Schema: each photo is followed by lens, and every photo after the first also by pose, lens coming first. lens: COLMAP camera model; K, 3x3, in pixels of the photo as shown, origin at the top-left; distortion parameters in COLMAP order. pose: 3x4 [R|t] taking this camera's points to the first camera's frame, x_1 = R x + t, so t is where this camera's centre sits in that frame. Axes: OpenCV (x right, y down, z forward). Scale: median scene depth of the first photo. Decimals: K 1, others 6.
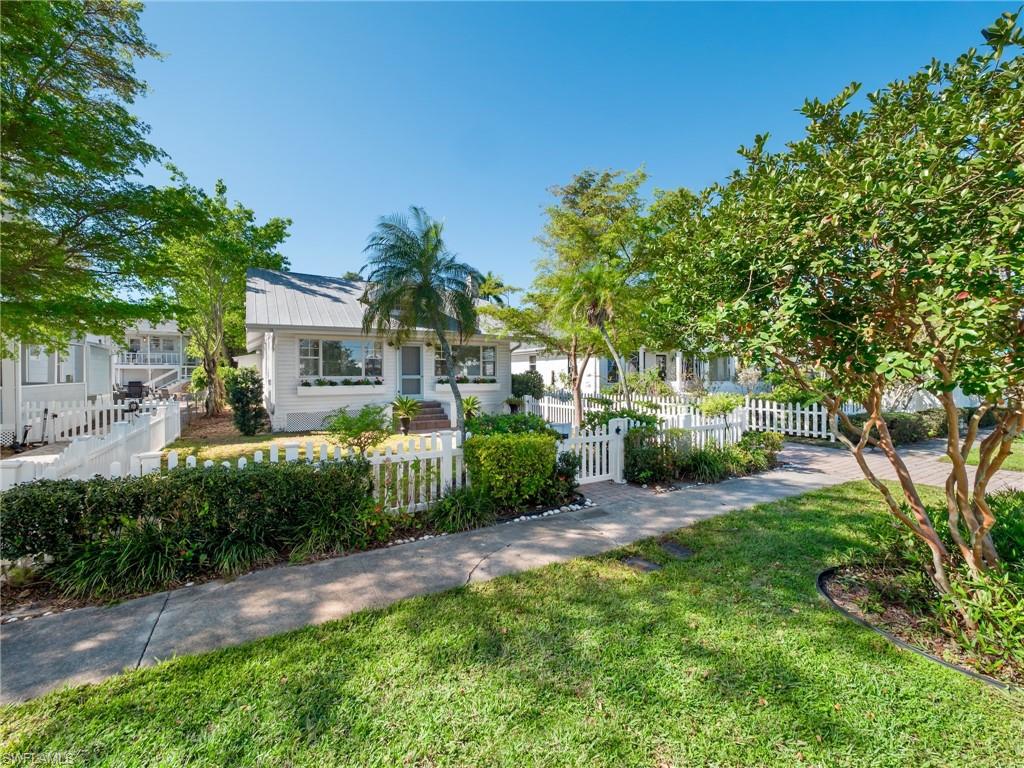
lens RADIAL K [[436.3, 0, 515.4], [0, 436.3, 381.4], [0, 0, 1]] dist [-0.003734, -0.000757]
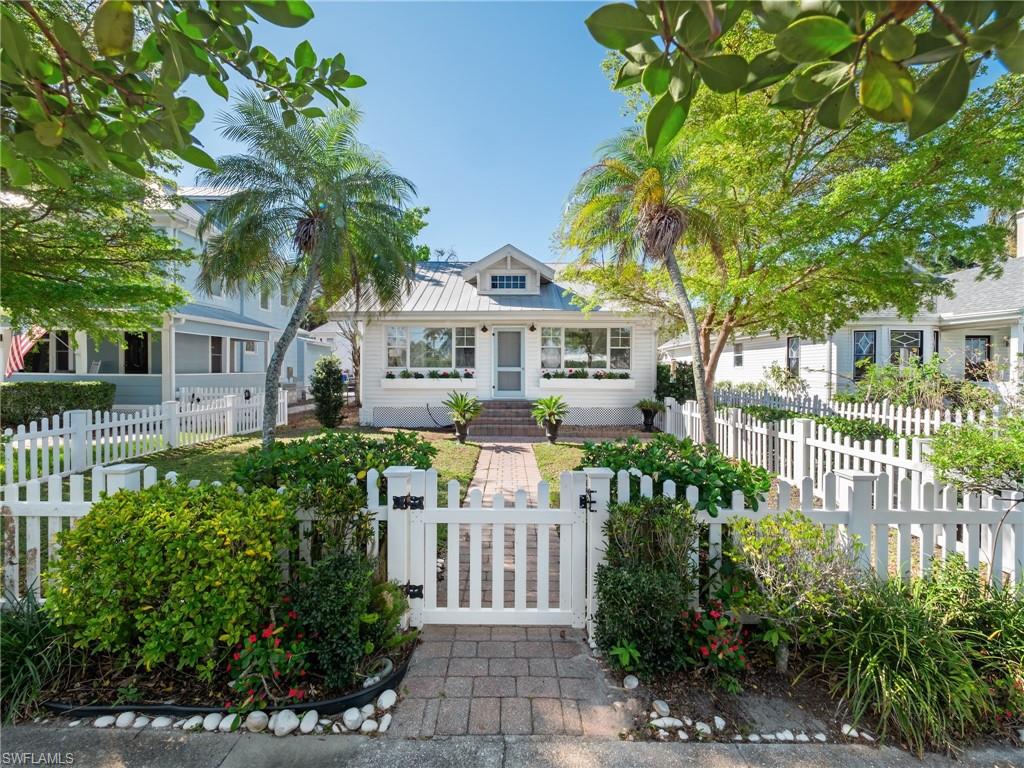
lens RADIAL K [[436.3, 0, 507.4], [0, 436.3, 378.1], [0, 0, 1]] dist [-0.003734, -0.000757]
pose [[0.847250, 0.015534, -0.530967, 0.200321], [-0.013934, 0.999878, 0.007017, 0.000757], [0.531012, 0.001453, 0.847363, 0.337736]]
